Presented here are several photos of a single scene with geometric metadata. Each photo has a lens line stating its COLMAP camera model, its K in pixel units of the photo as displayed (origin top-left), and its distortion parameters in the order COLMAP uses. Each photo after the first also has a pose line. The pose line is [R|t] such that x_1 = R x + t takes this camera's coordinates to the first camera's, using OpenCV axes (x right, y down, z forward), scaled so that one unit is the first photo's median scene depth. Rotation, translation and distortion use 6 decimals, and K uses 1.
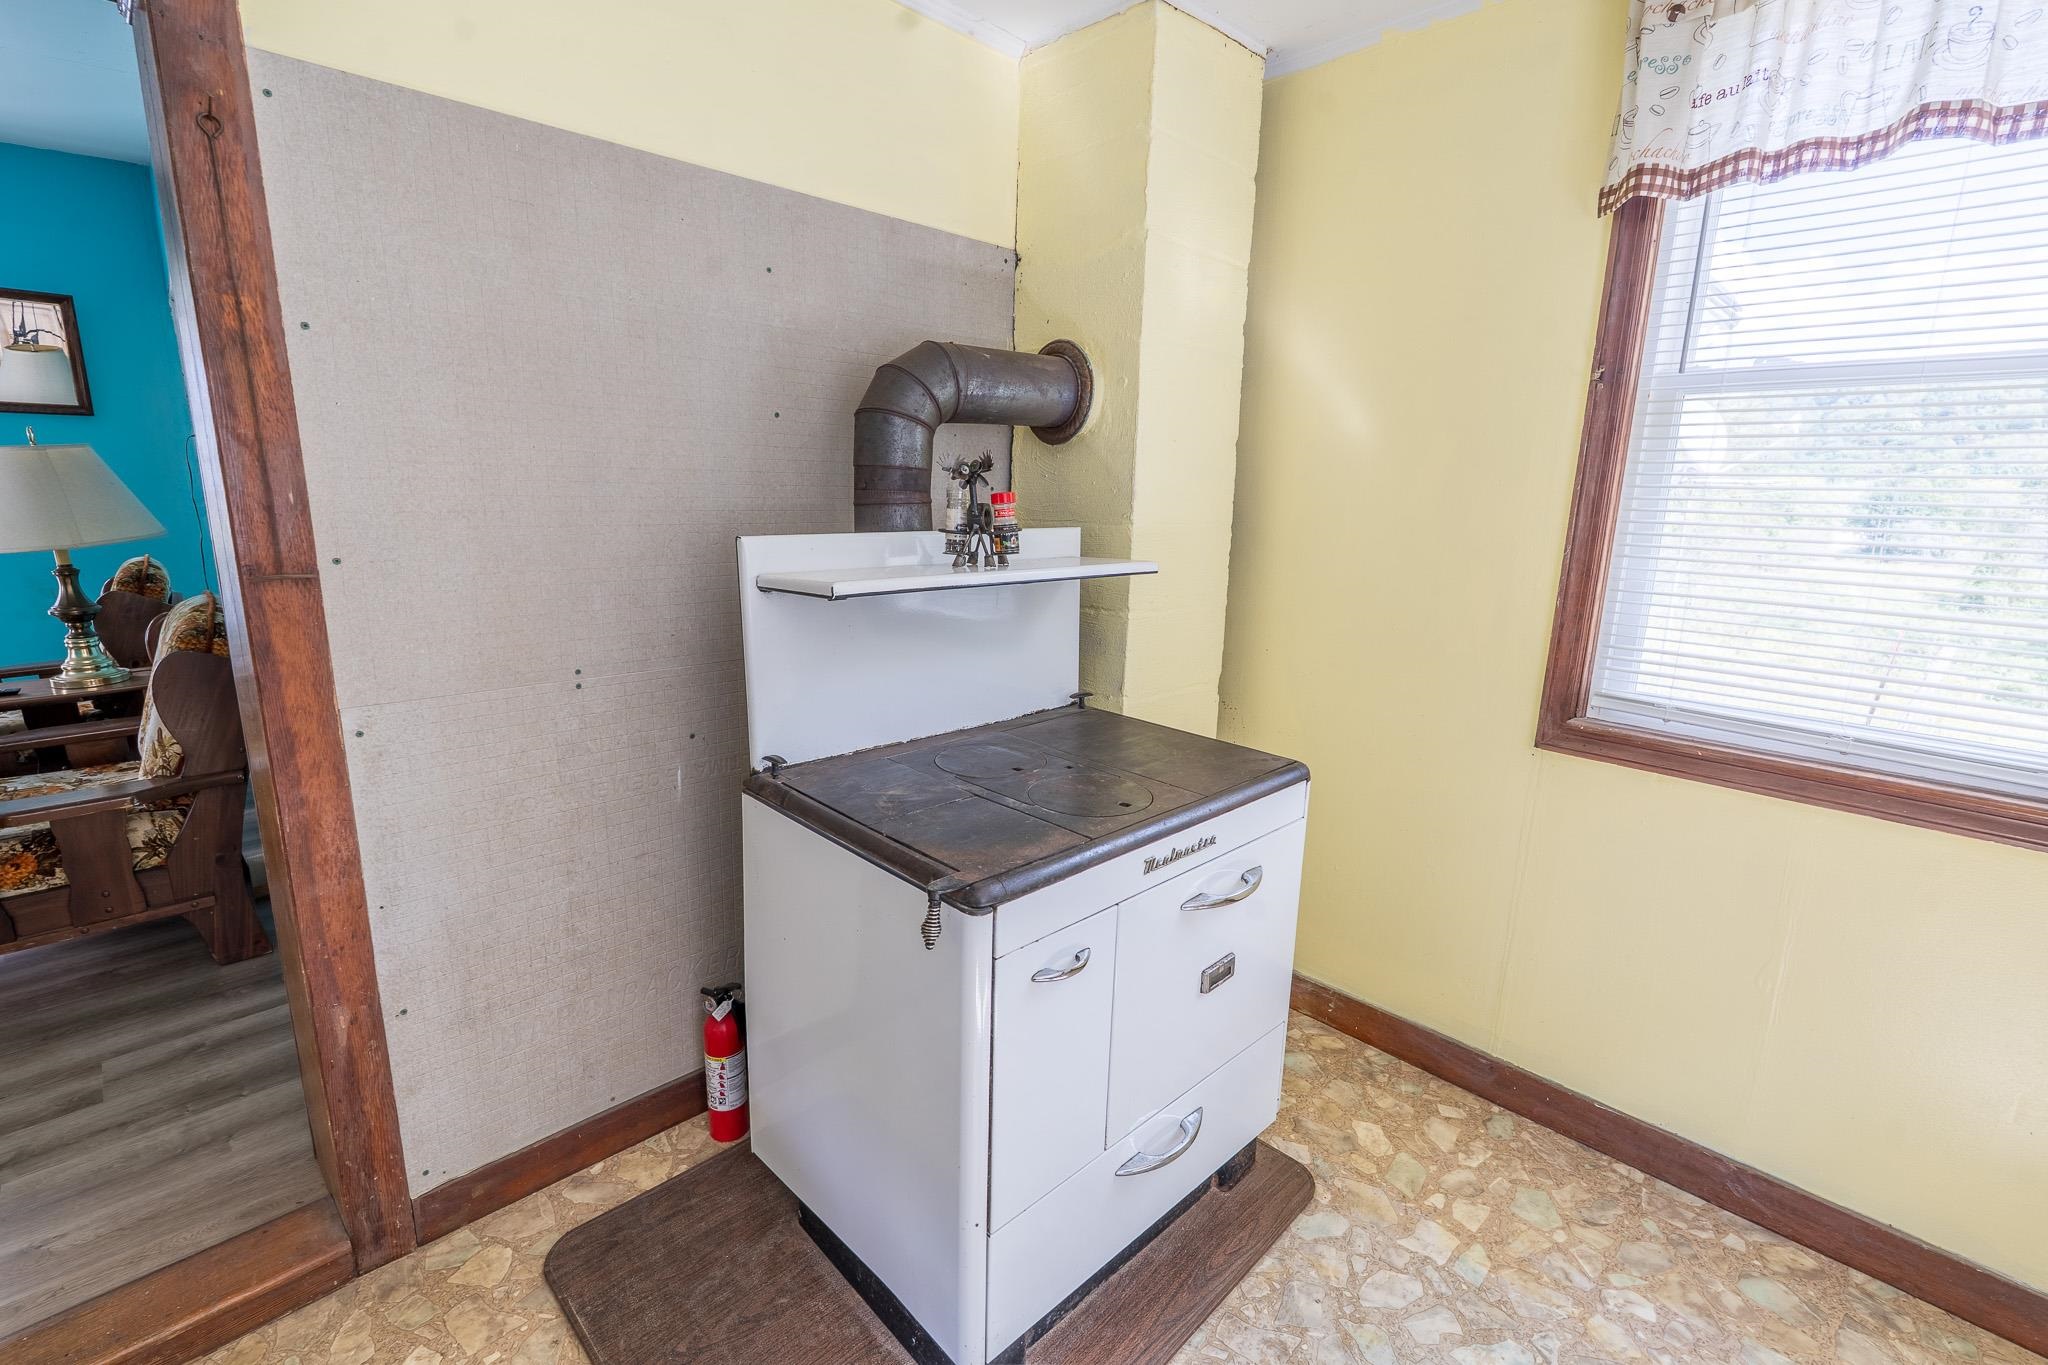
lens RADIAL K [[902.6, 0, 1019.6], [0, 902.6, 681.6], [0, 0, 1]] dist [0.000357, -0.000239]
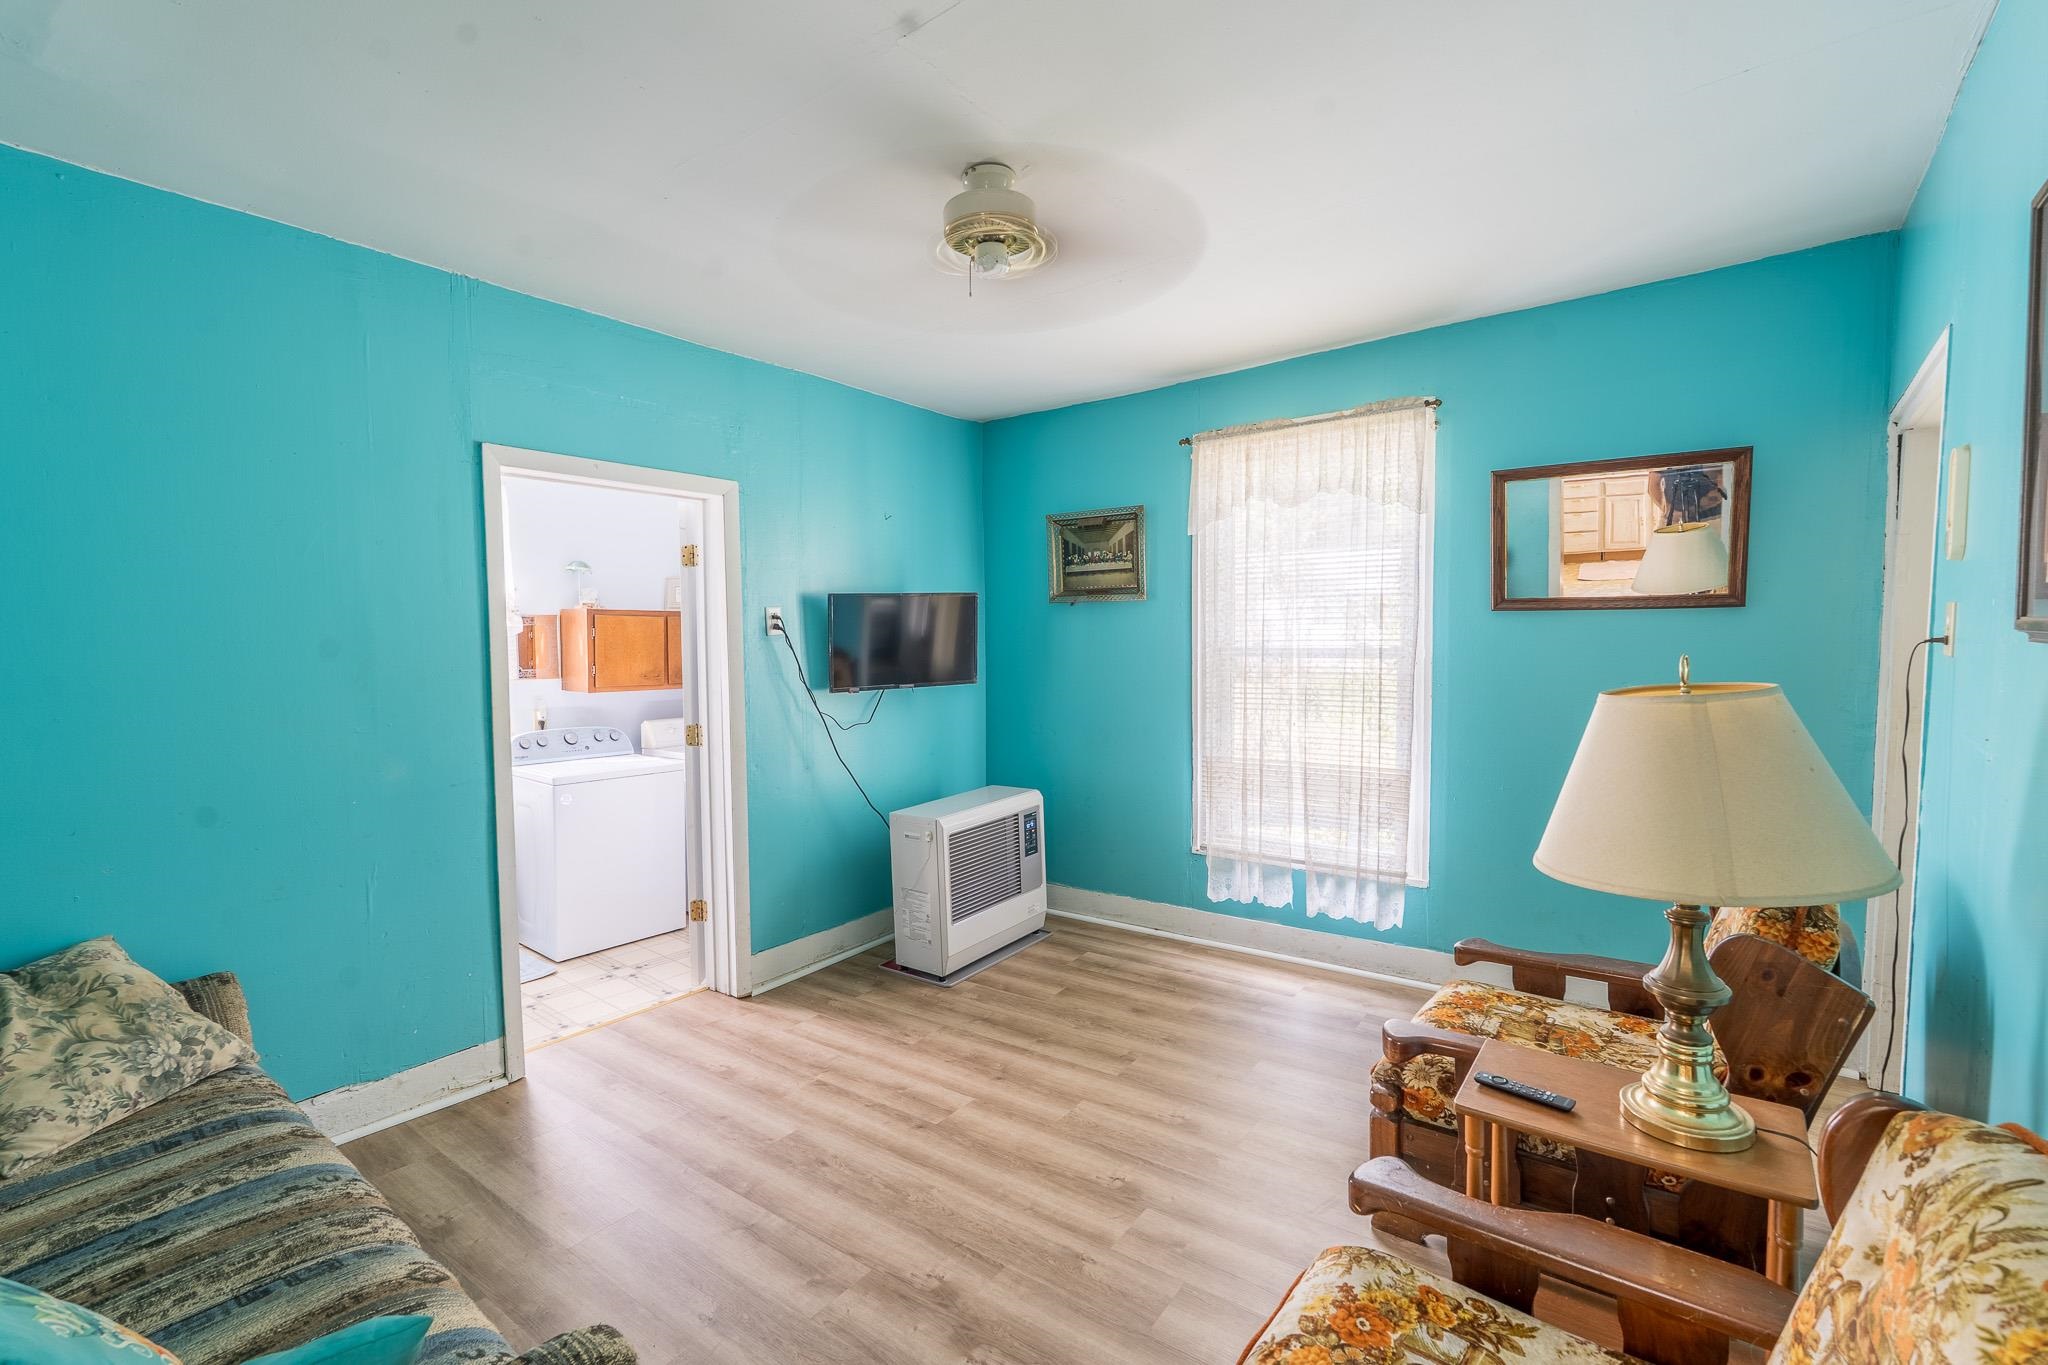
lens RADIAL K [[902.6, 0, 1019.6], [0, 902.6, 681.6], [0, 0, 1]] dist [0.000357, -0.000239]
pose [[0.143933, 0.021039, -0.989364, -0.583576], [-0.201763, 0.979397, -0.008525, -0.166688], [0.968801, 0.200844, 0.145213, 0.512271]]
